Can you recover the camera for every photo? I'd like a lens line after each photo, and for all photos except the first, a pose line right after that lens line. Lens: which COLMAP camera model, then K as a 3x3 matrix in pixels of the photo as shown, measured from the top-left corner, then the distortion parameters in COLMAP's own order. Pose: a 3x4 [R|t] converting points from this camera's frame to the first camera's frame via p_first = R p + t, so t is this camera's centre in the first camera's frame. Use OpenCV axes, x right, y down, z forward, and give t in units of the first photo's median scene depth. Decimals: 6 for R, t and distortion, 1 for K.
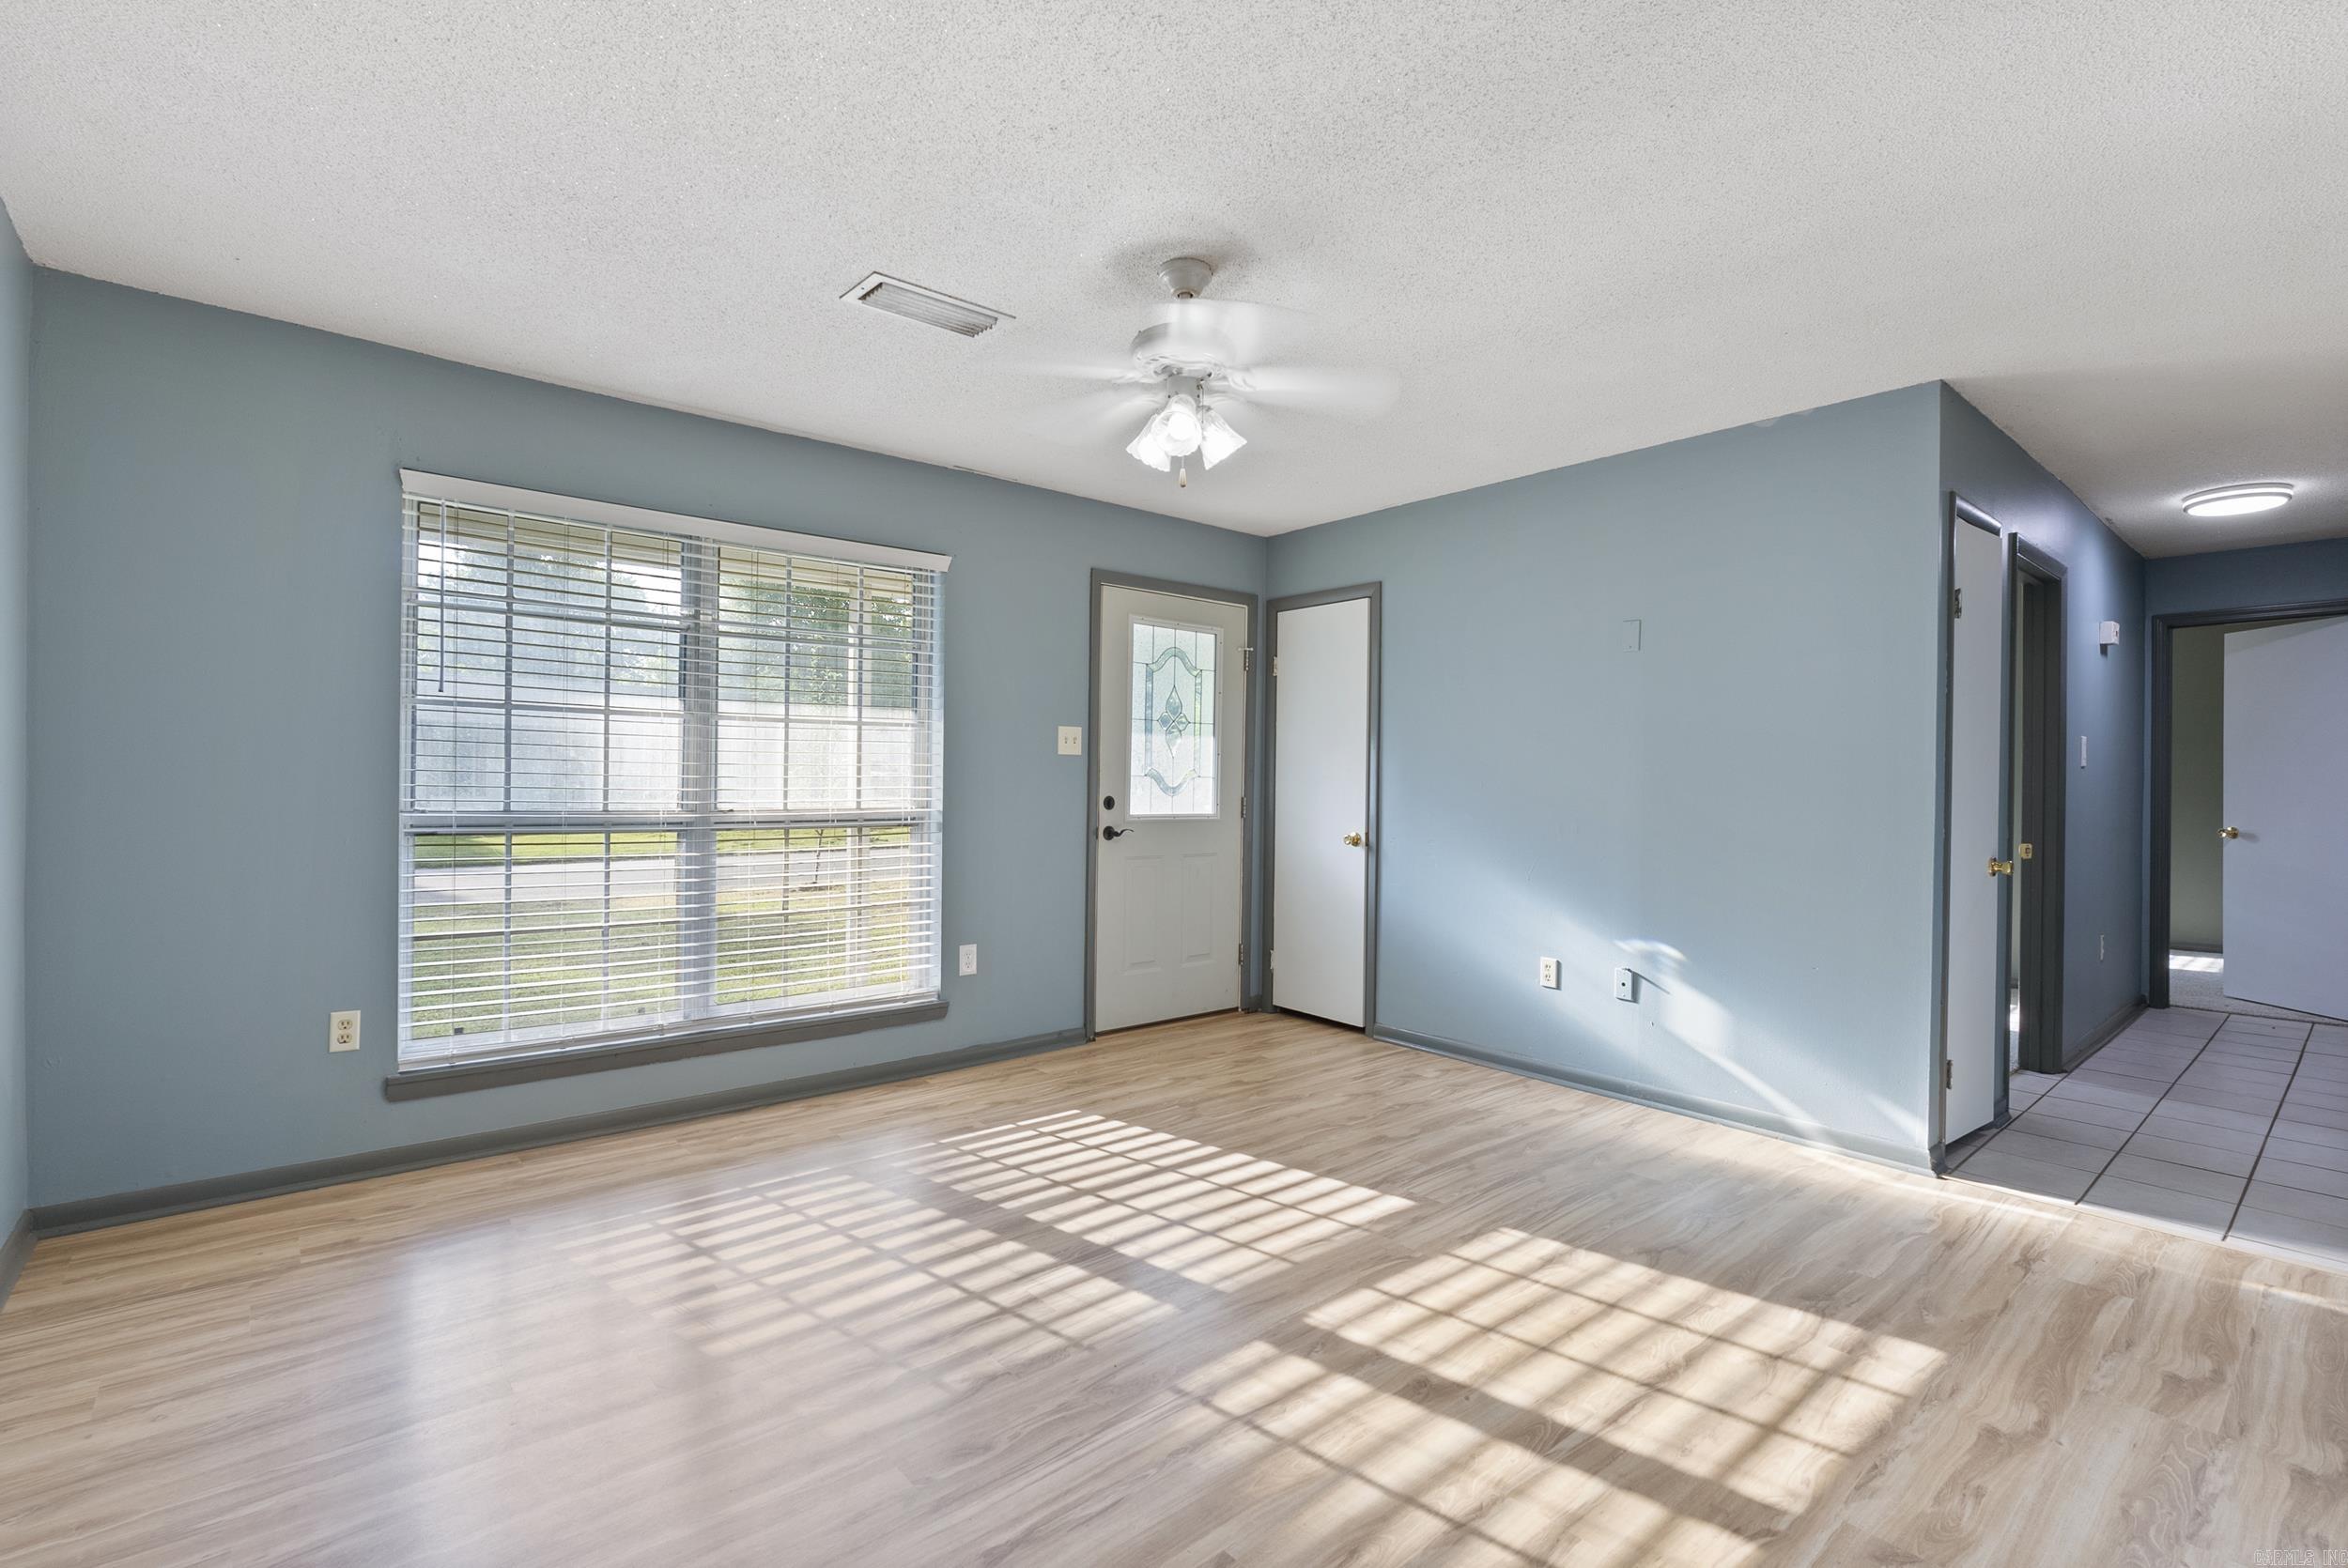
lens RADIAL K [[1064.0, 0, 1190.1], [0, 1064.0, 801.5], [0, 0, 1]] dist [-0.003628, -0.000204]
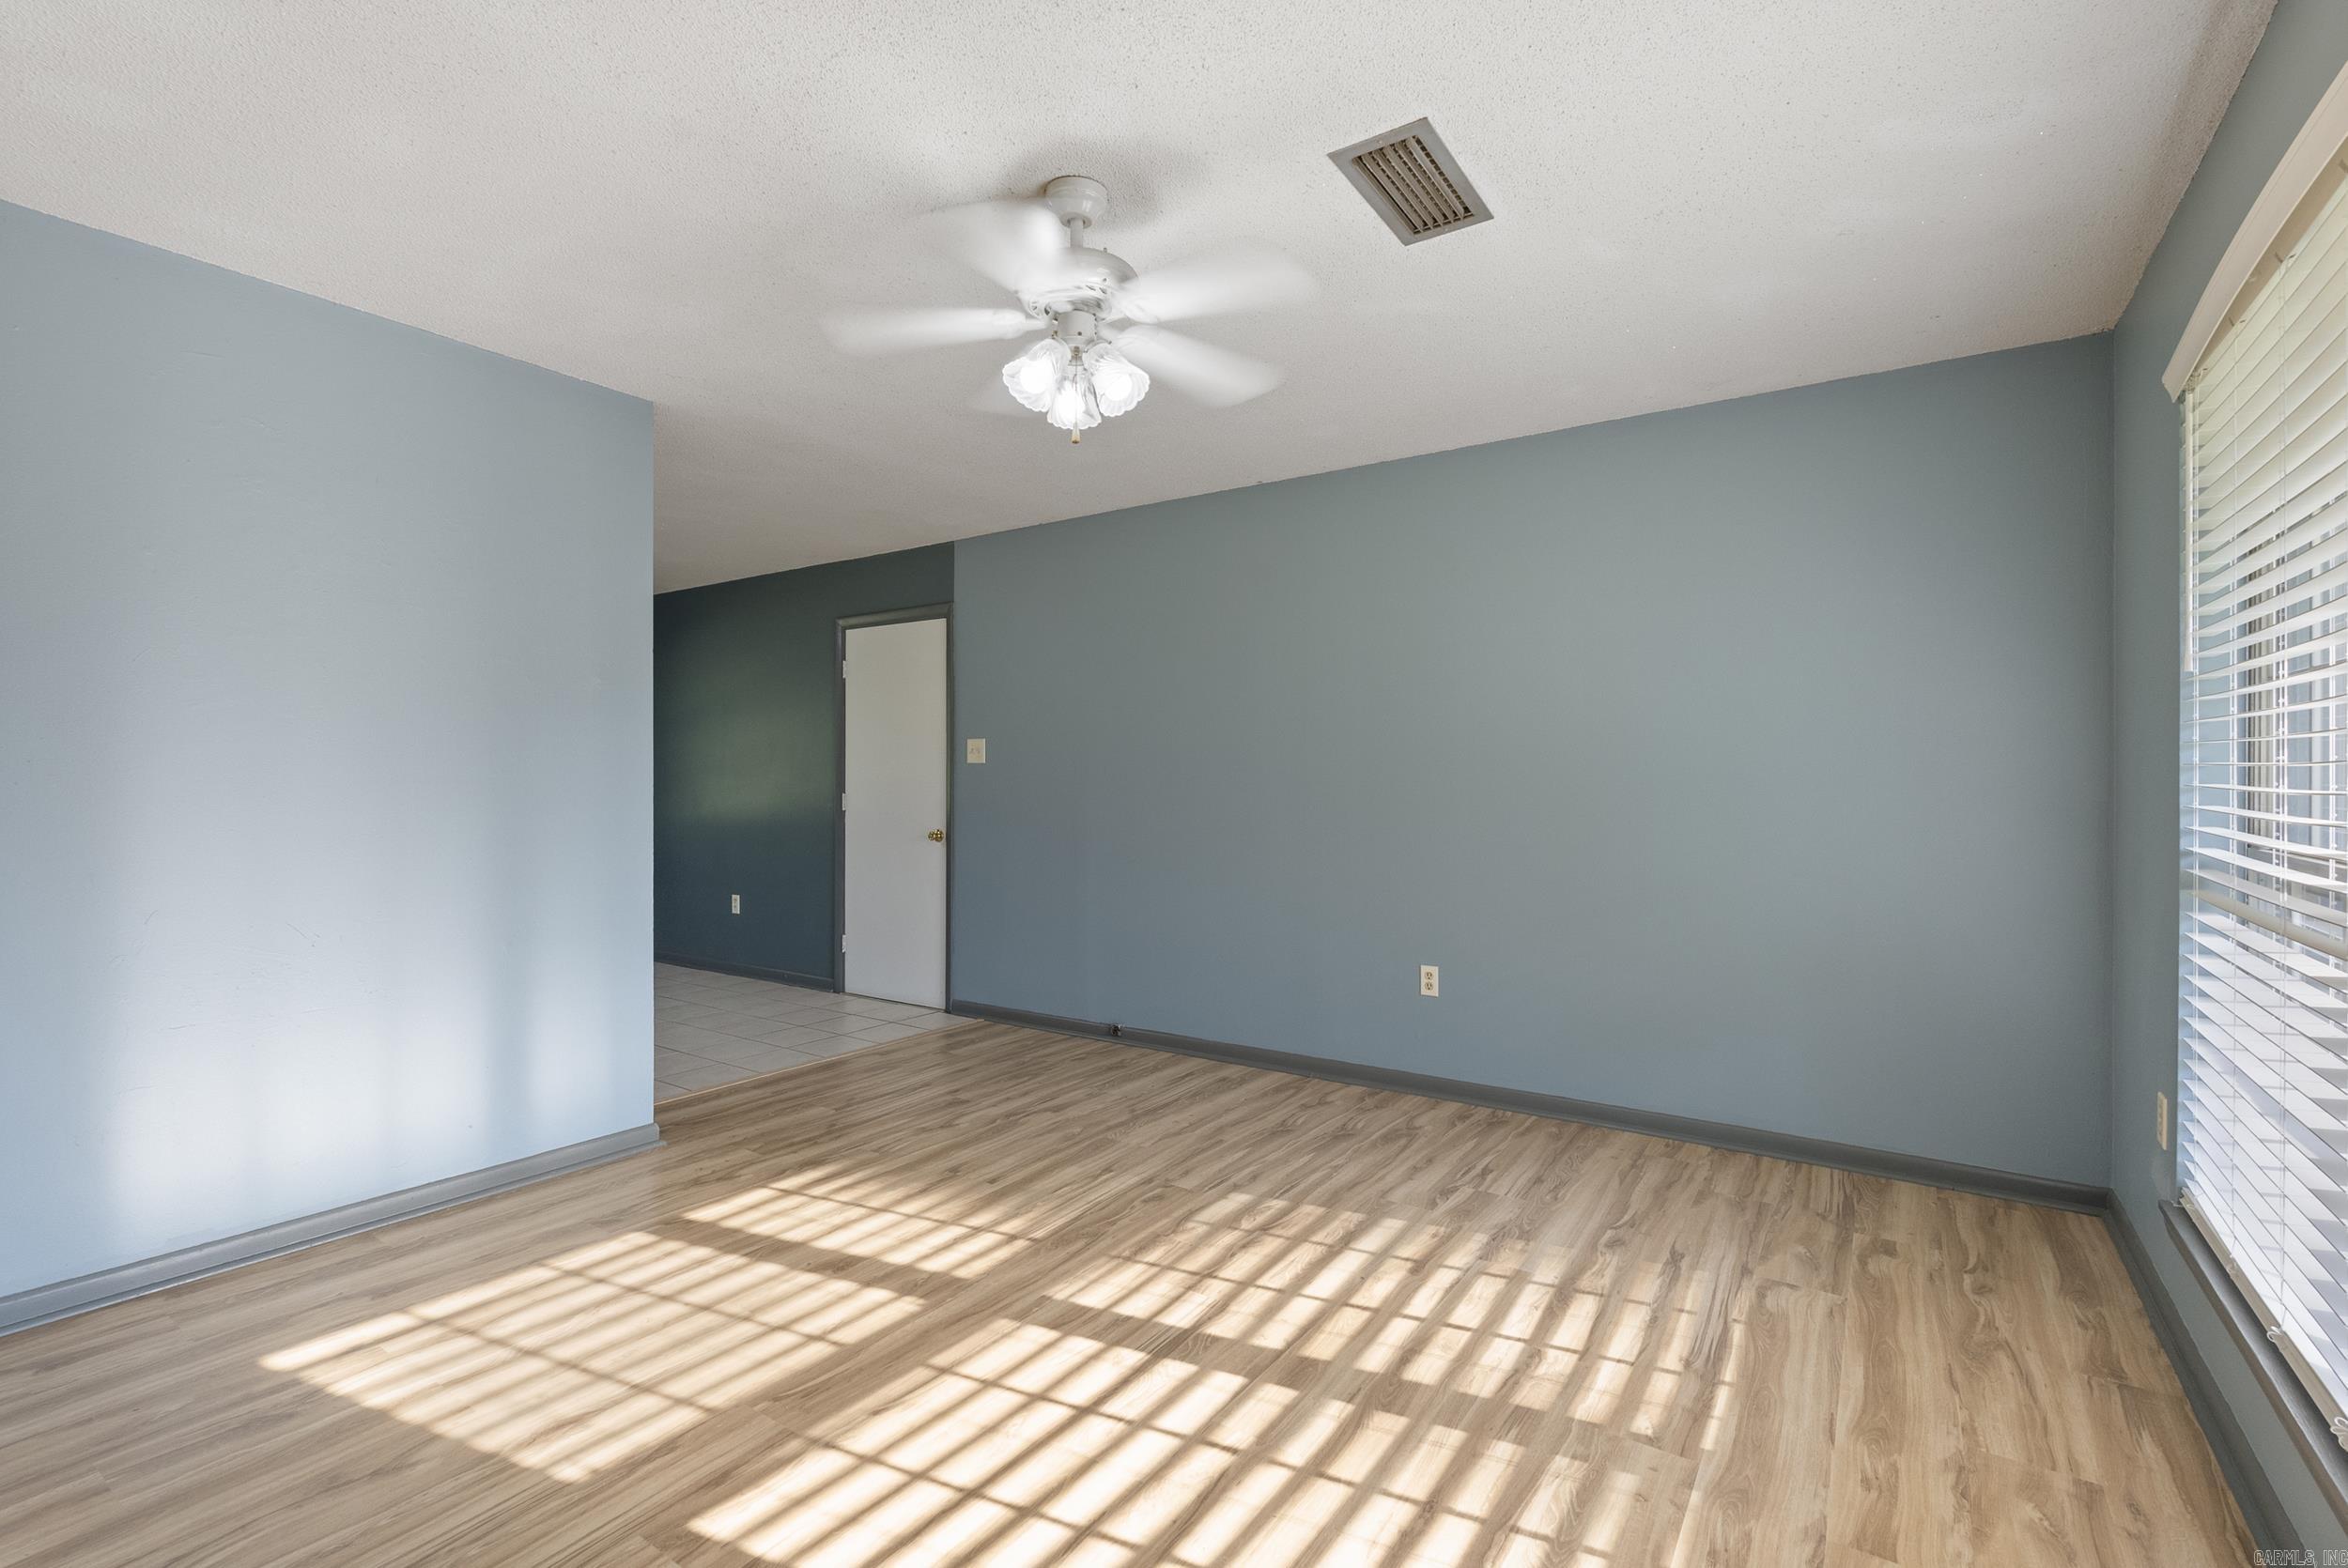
lens RADIAL K [[1078.5, 0, 1175.3], [0, 1078.5, 768.0], [0, 0, 1]] dist [-0.002840, -0.000726]
pose [[-0.968720, -0.016007, -0.247639, 0.105017], [-0.017047, 0.999853, 0.002054, -0.030472], [0.247570, 0.006211, -0.968850, 1.563342]]
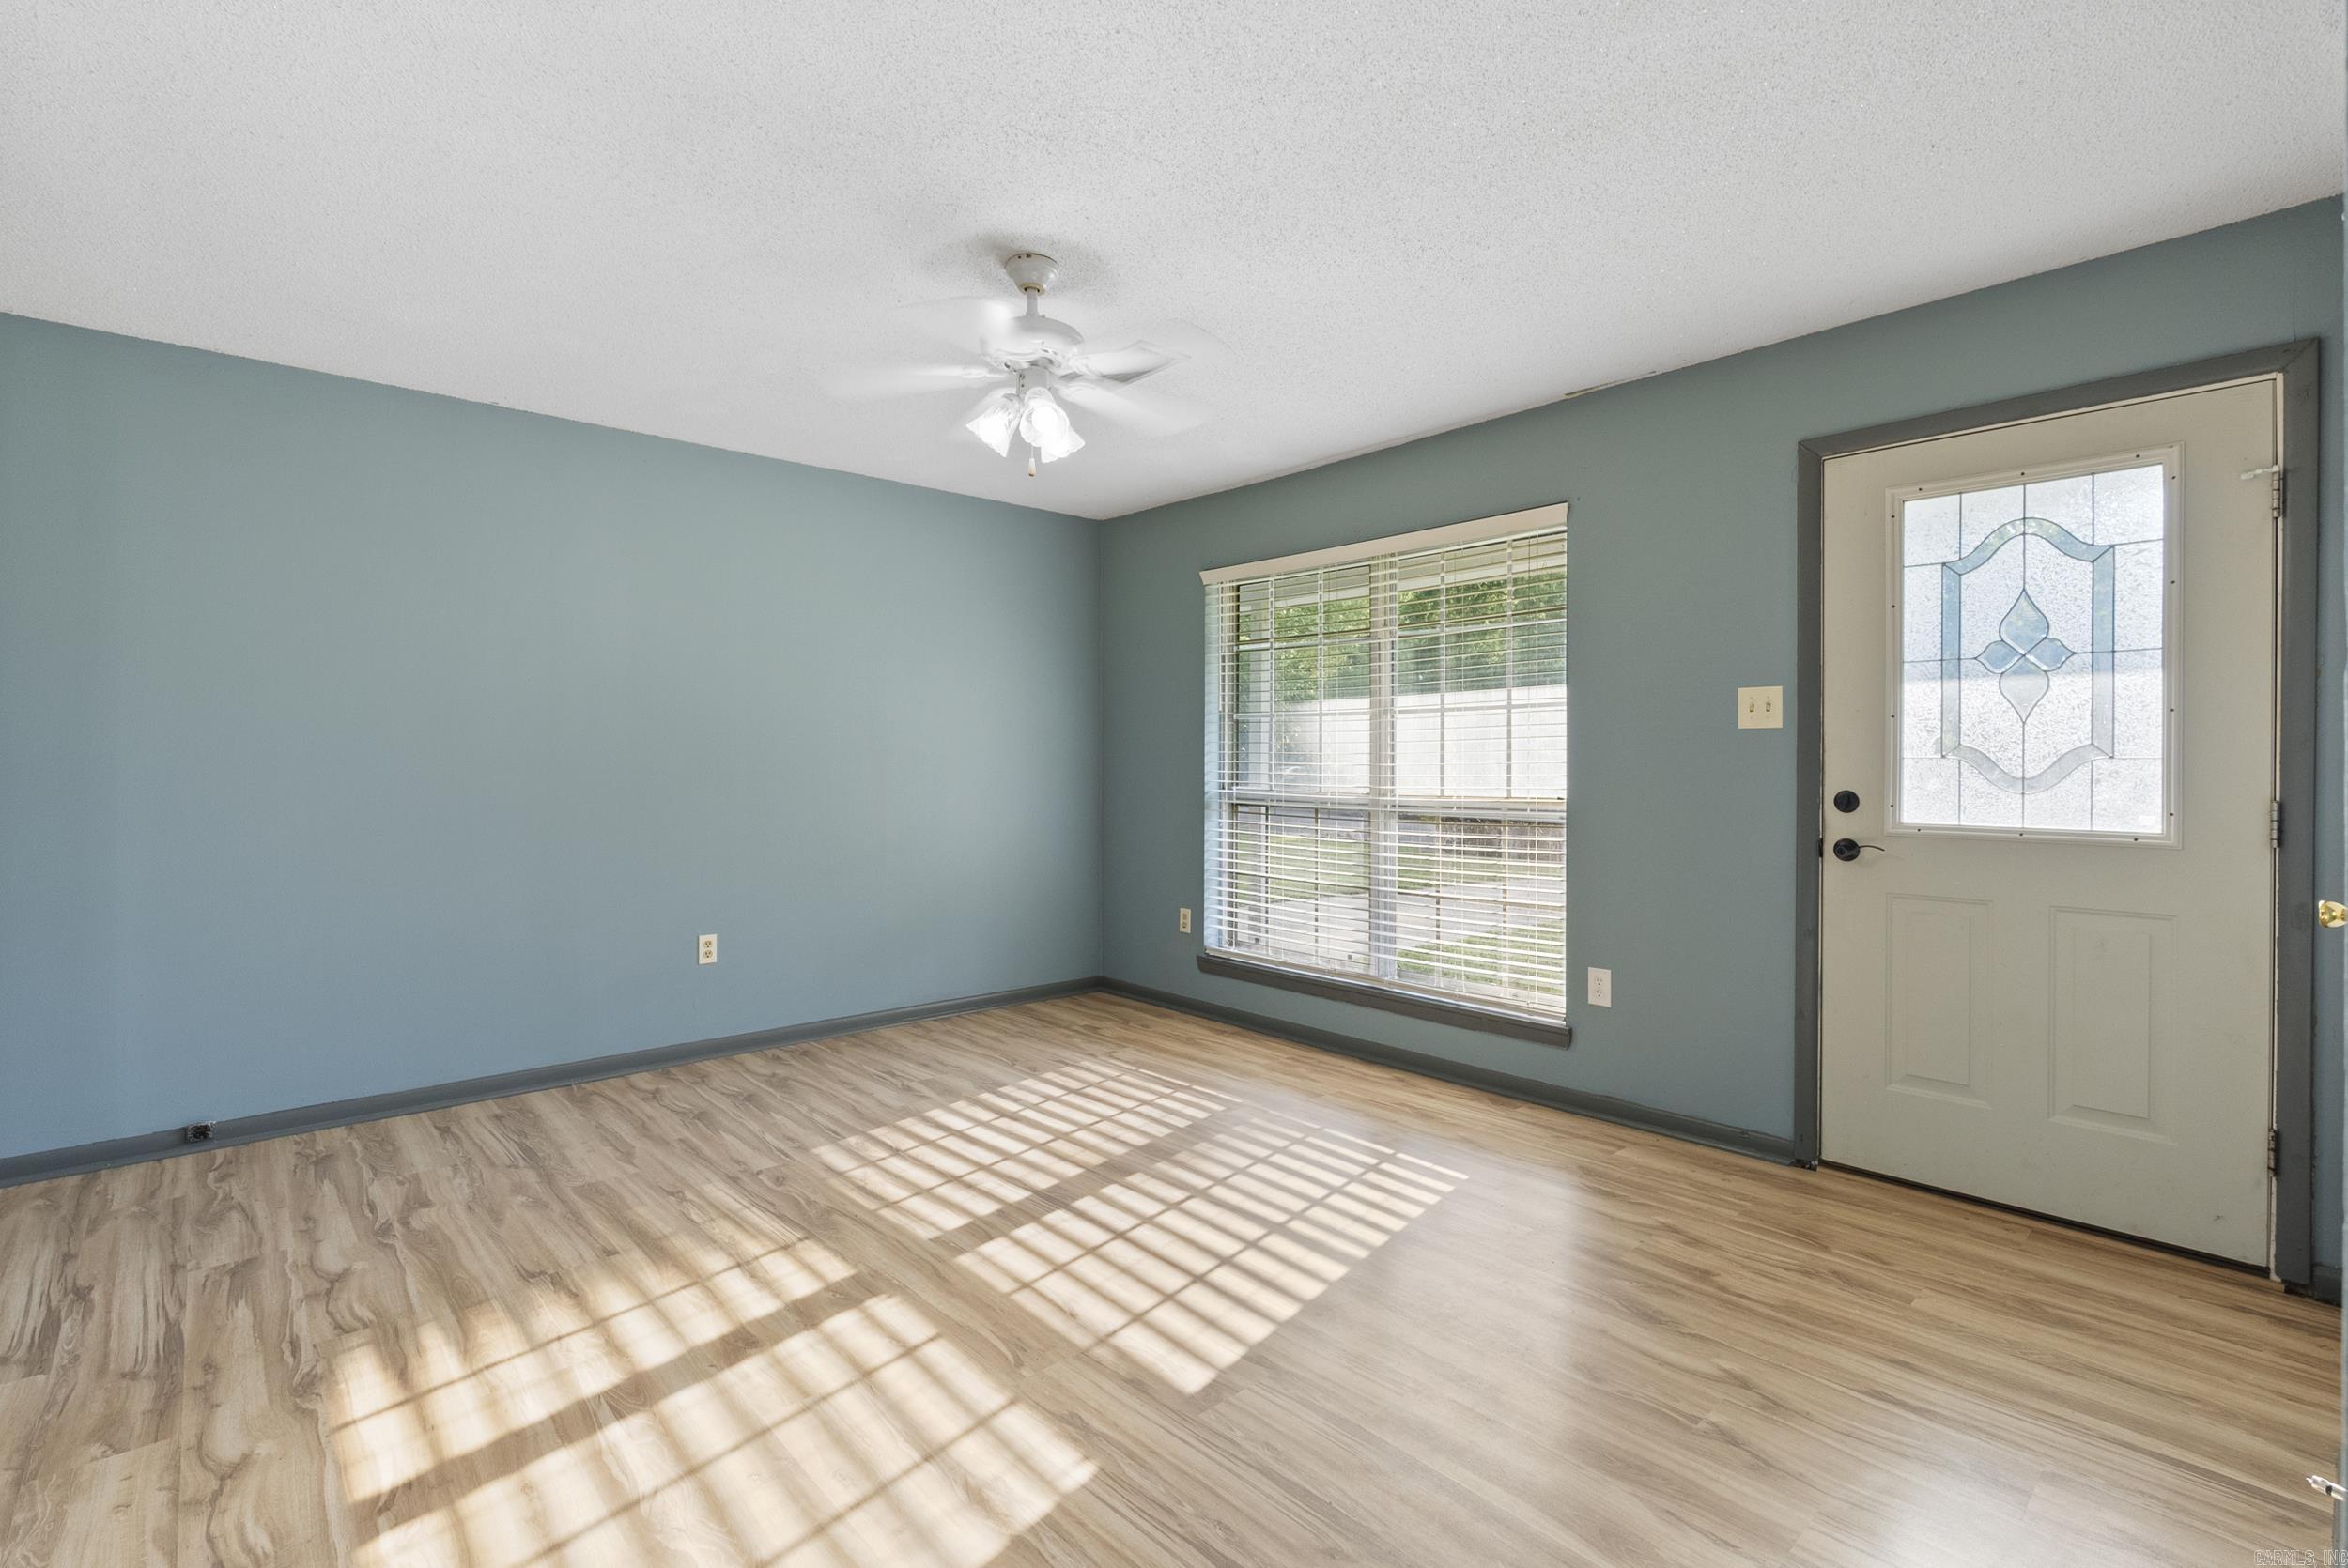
lens RADIAL K [[1059.5, 0, 1185.6], [0, 1059.5, 791.7], [0, 0, 1]] dist [-0.005499, 0.000917]
pose [[0.025535, 0.016092, -0.999544, 0.838842], [-0.020452, 0.999670, 0.015572, -0.009708], [0.999465, 0.020045, 0.025856, 0.940389]]
